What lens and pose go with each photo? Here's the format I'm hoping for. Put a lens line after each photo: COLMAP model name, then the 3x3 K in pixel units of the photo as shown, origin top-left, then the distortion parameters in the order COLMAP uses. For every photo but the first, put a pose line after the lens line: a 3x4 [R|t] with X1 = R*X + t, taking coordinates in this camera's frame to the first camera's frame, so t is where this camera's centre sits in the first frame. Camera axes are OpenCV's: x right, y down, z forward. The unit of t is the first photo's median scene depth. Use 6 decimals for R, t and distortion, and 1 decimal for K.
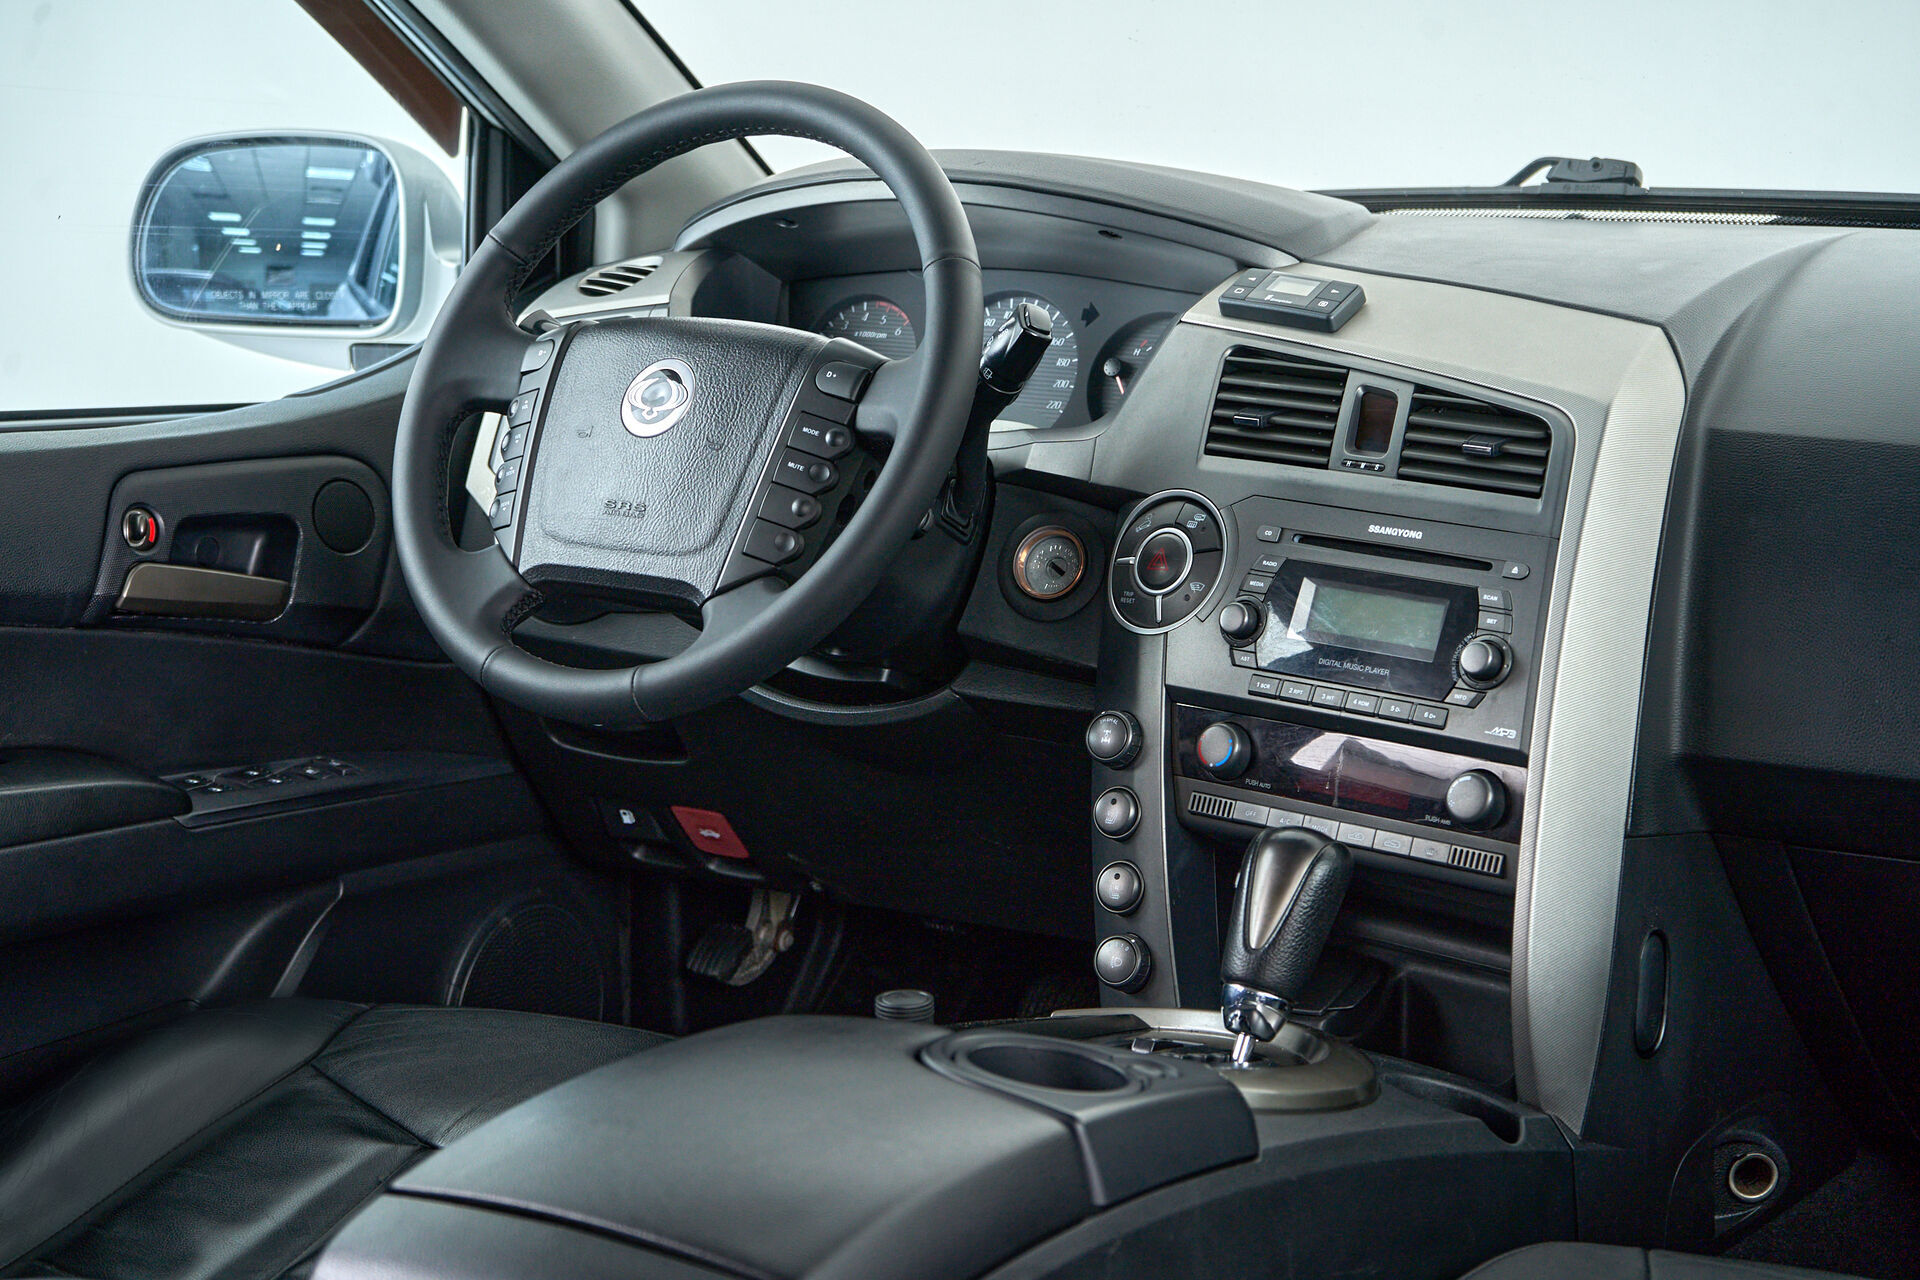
lens RADIAL K [[3323.9, 0, 960.0], [0, 3323.9, 640.0], [0, 0, 1]] dist [0.013678, 0.000514]
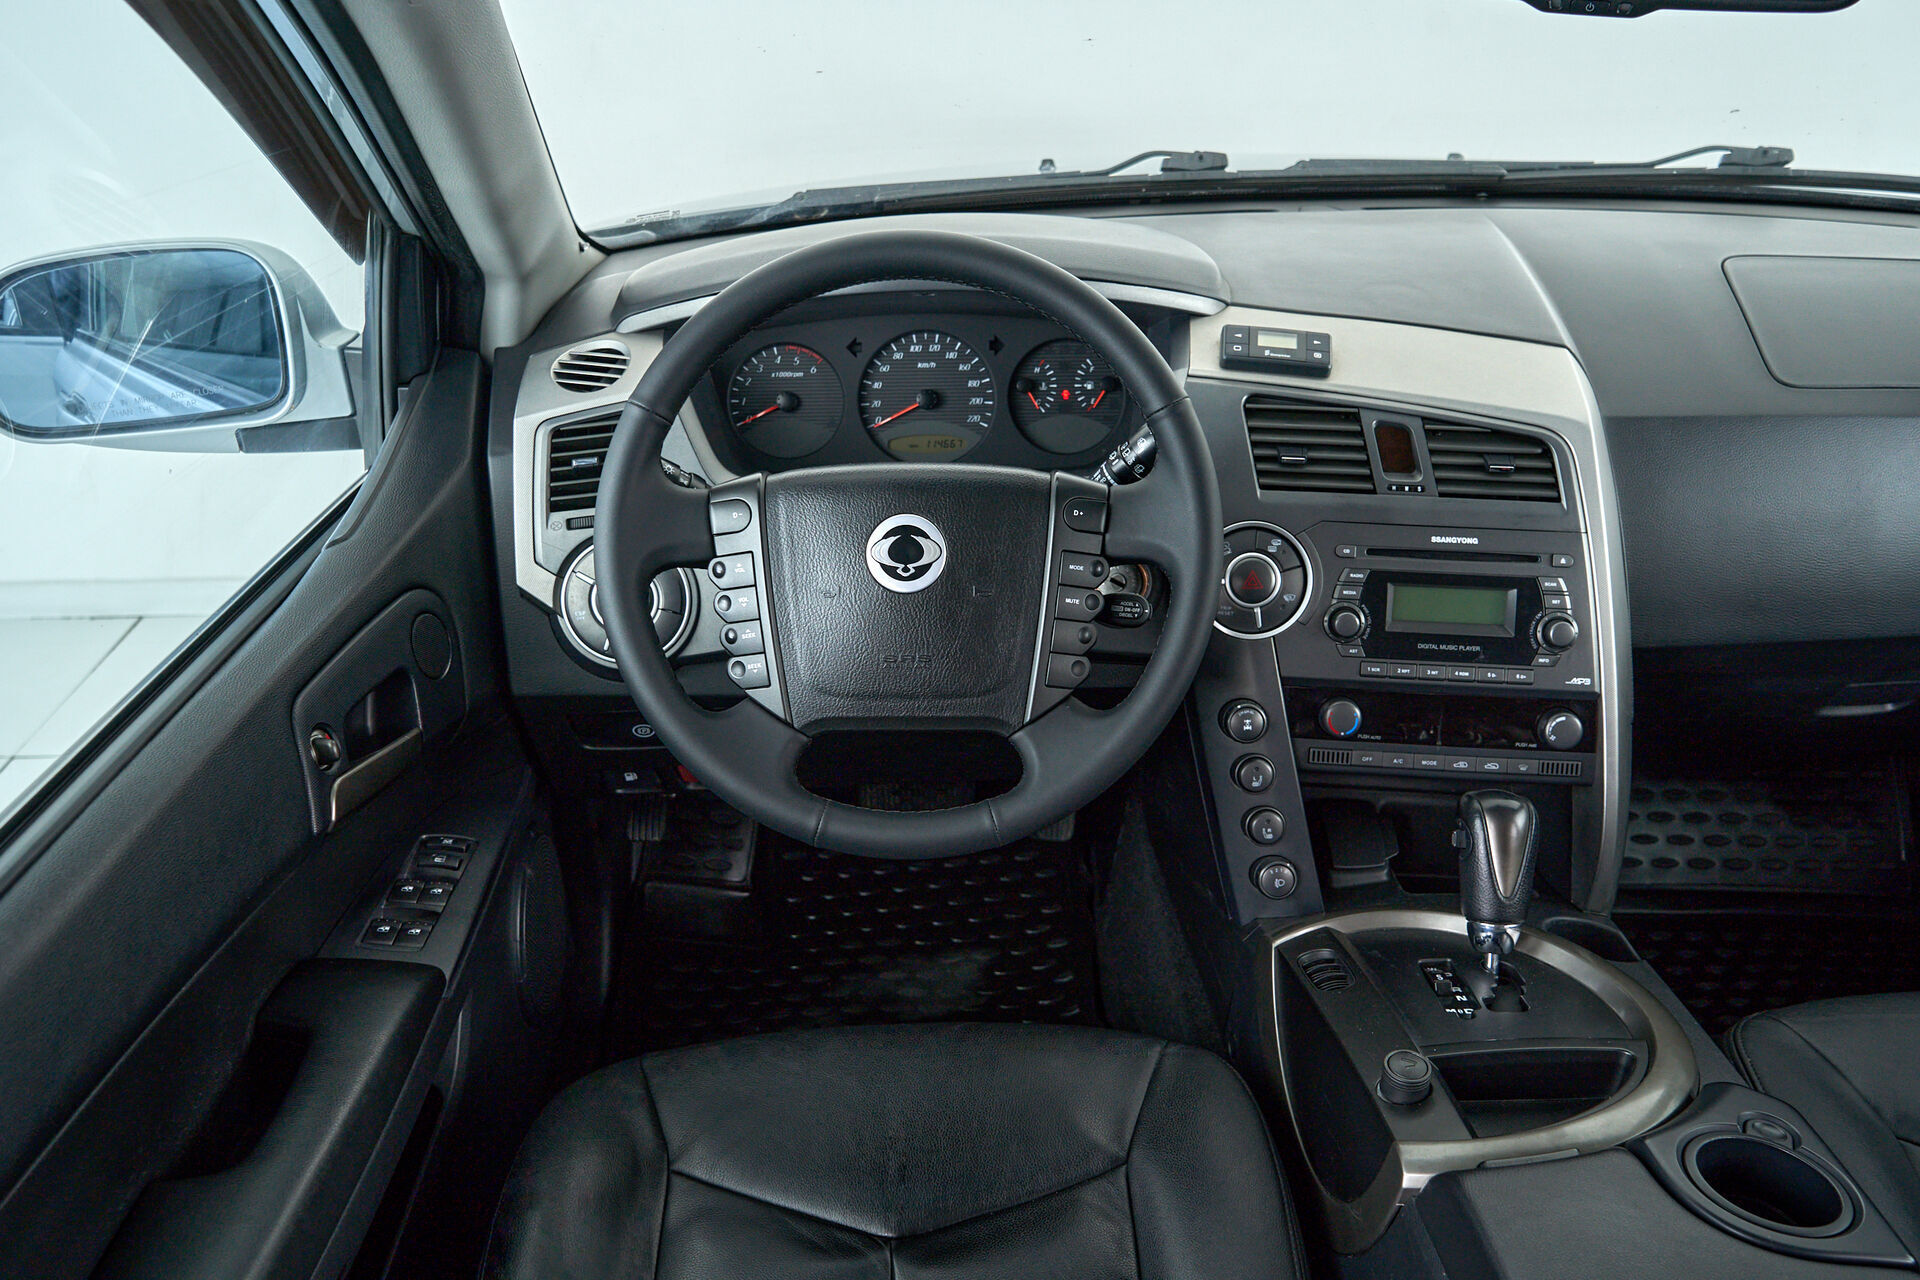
lens RADIAL K [[1564.8, 0, 960.0], [0, 1564.8, 640.0], [0, 0, 1]] dist [0.005929, 0.000017]
pose [[0.822977, -0.271727, 0.498872, -0.350188], [0.116399, 0.940208, 0.320094, -0.214477], [-0.556022, -0.205362, 0.805398, 0.579759]]
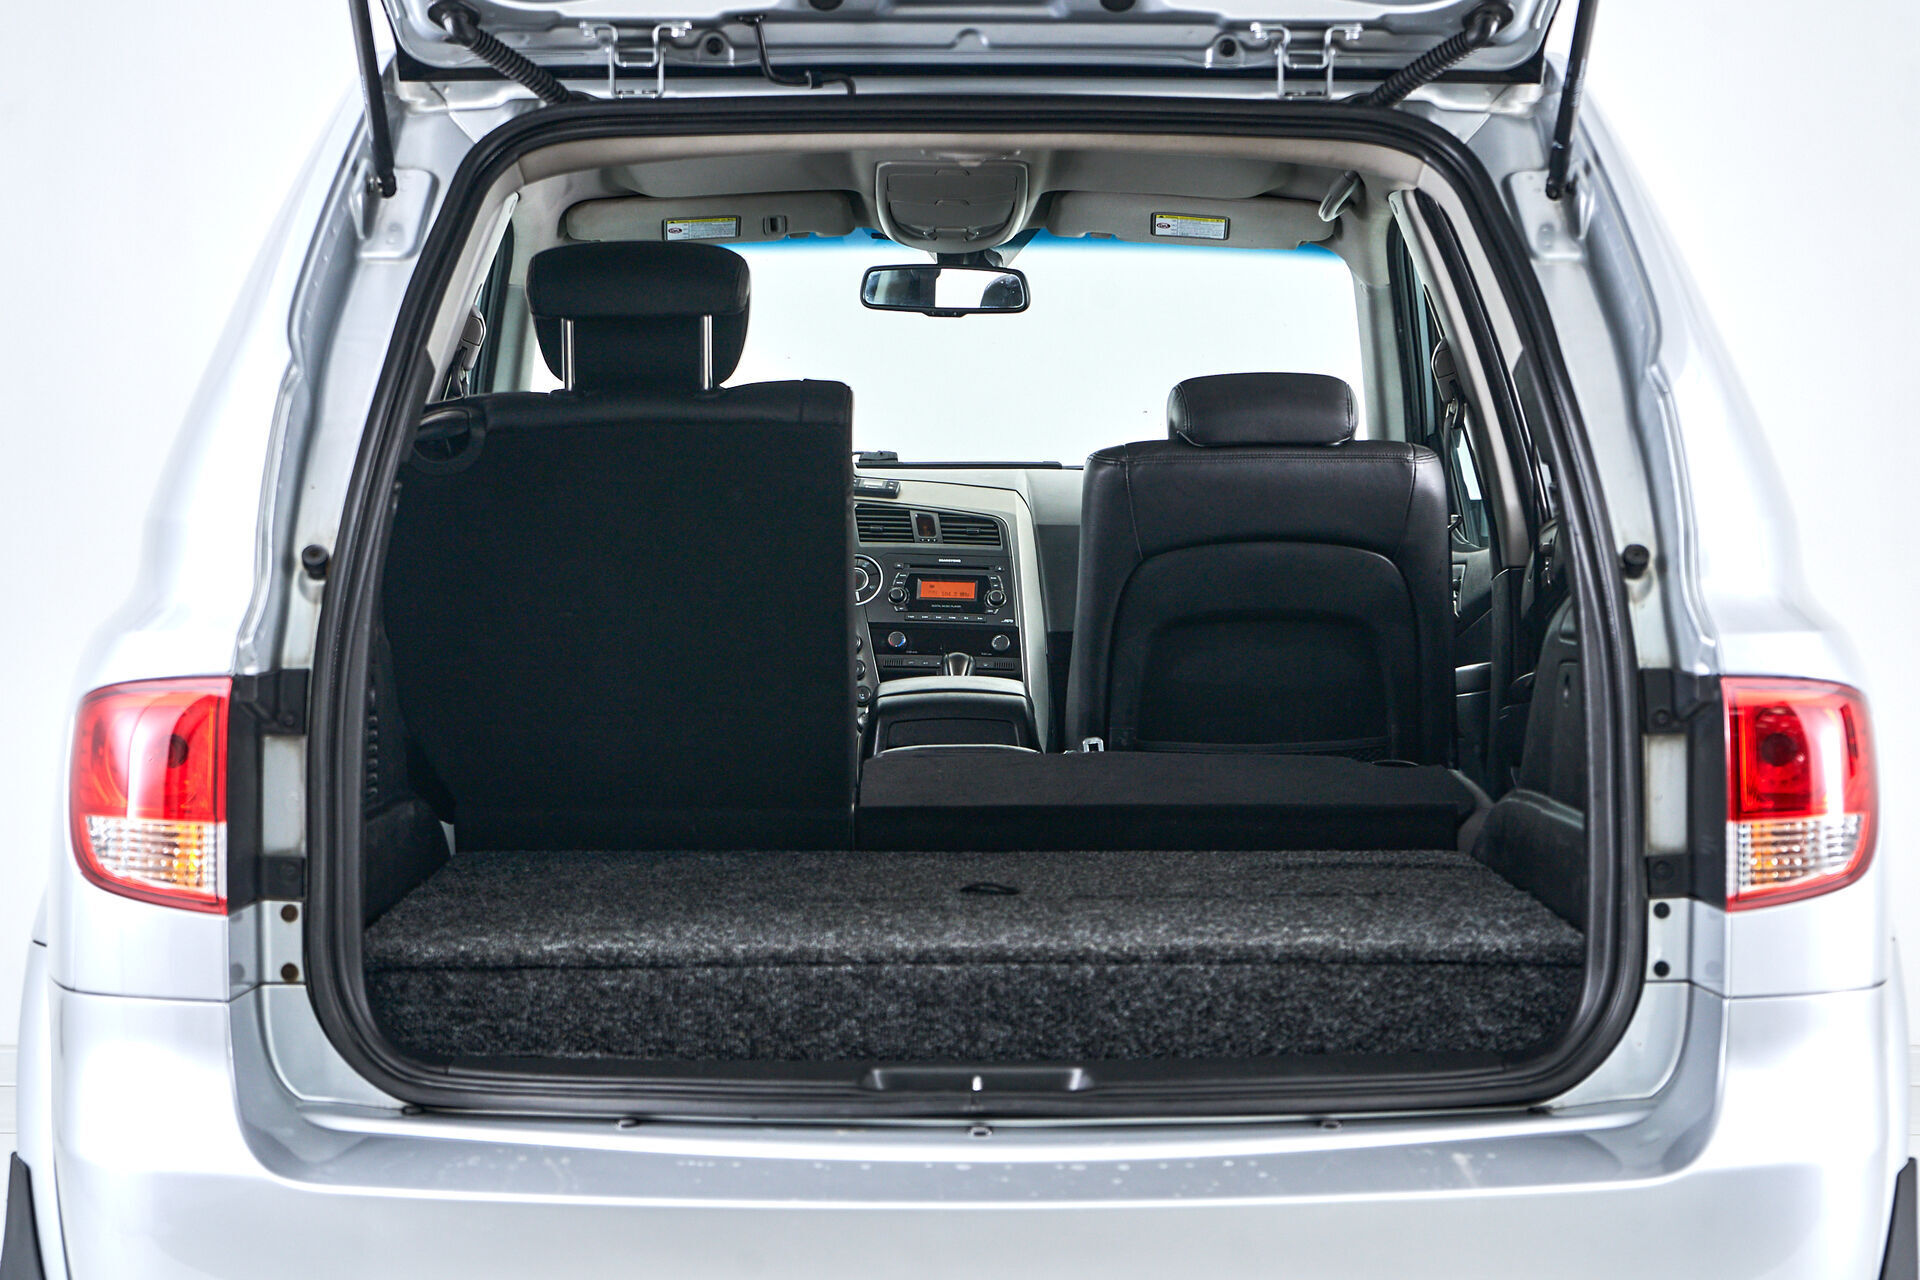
lens RADIAL K [[3918.2, 0, 960.0], [0, 3918.2, 640.0], [0, 0, 1]] dist [0.010398, 0.123097]
pose [[0.831919, -0.017998, 0.554606, -1.669575], [0.104407, 0.986700, -0.124592, 0.439272], [-0.544987, 0.161555, 0.822733, -1.693671]]
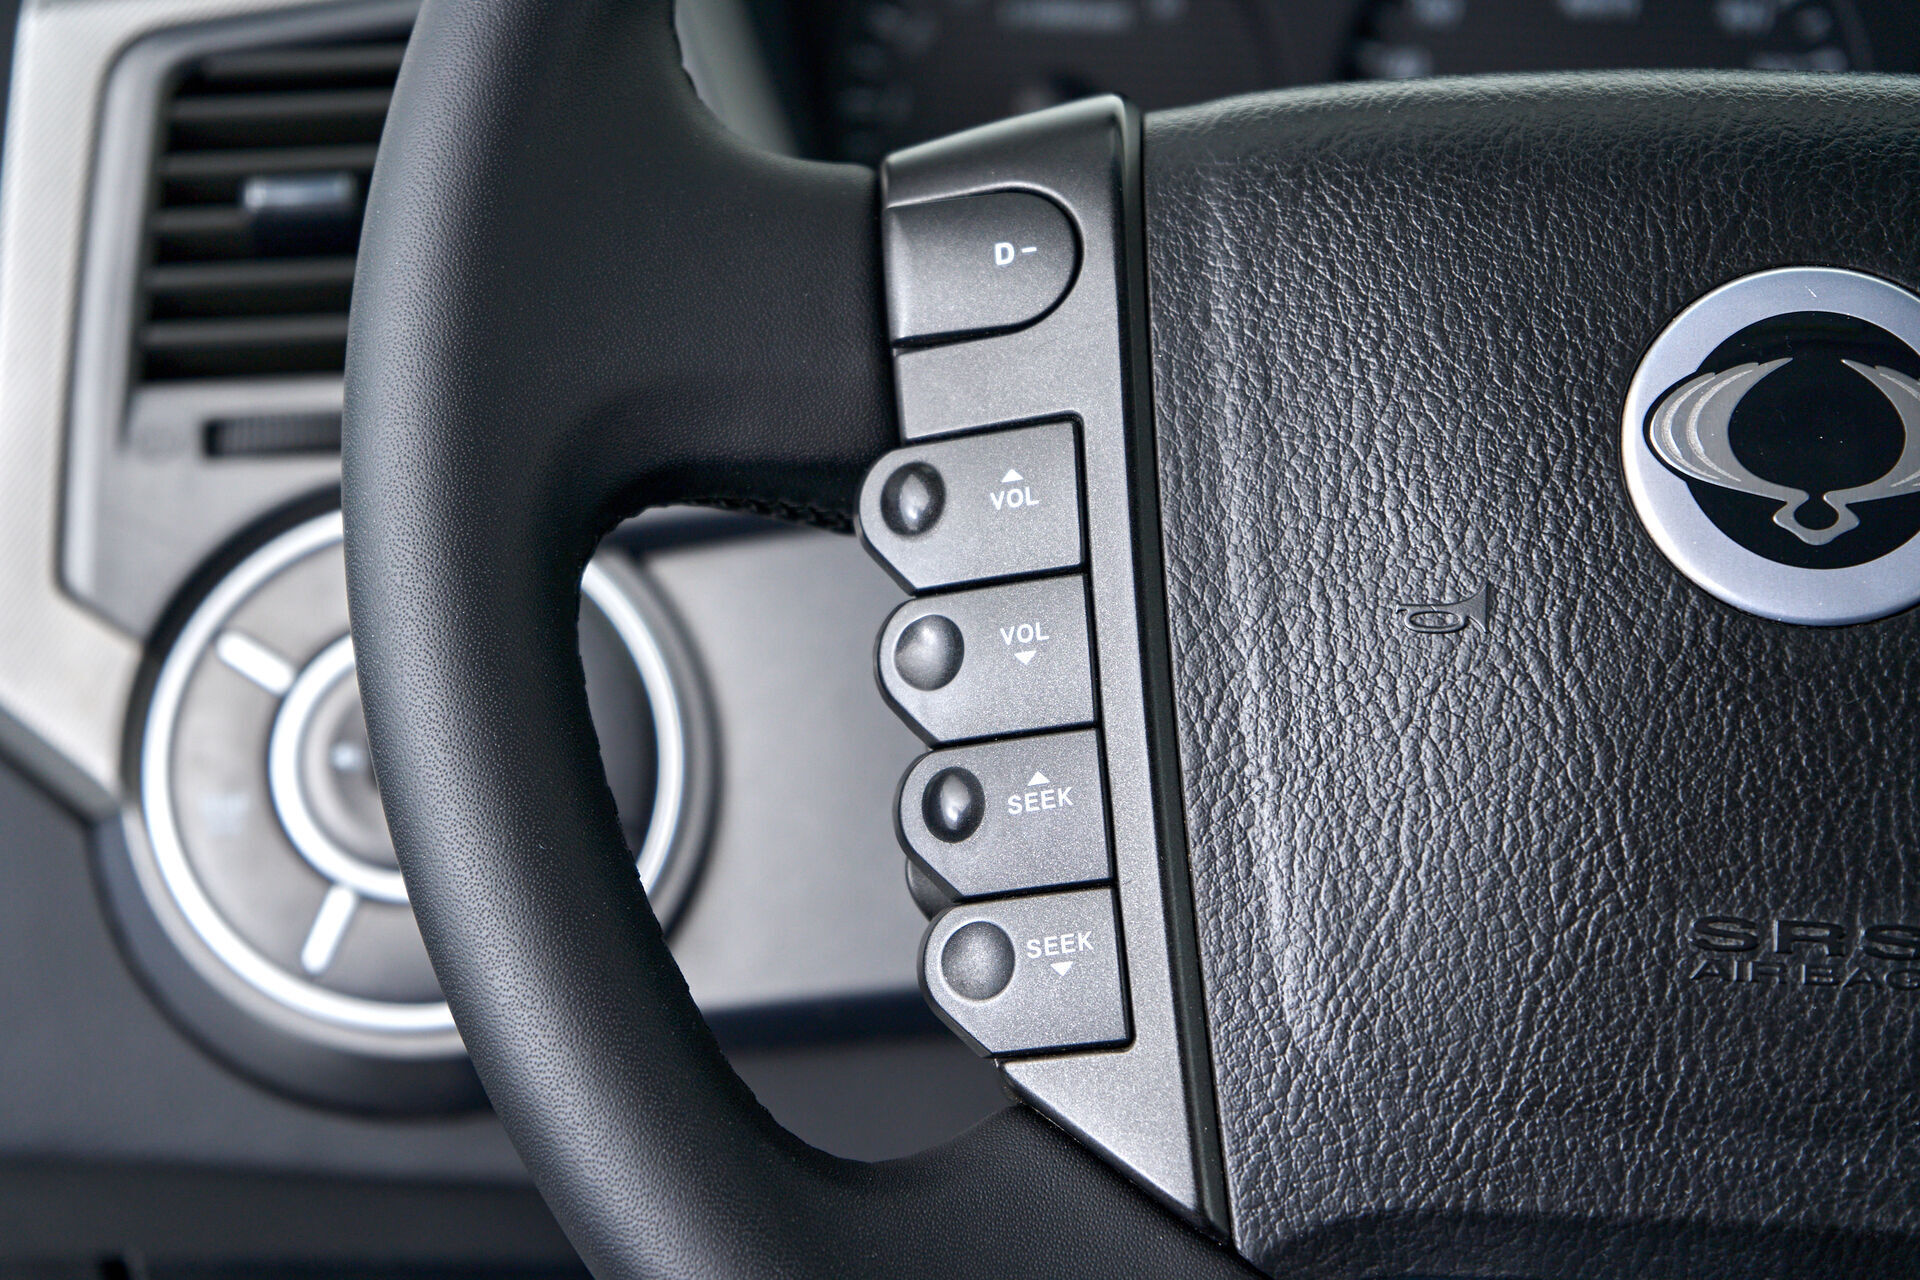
lens RADIAL K [[3914.9, 0, 1034.9], [0, 3914.9, 640.7], [0, 0, 1]] dist [0.004482, 2.418299]
pose [[0.843054, -0.134431, 0.520758, -0.288168], [0.074488, 0.988112, 0.134487, -0.102541], [-0.532646, -0.074590, 0.843045, 0.814264]]
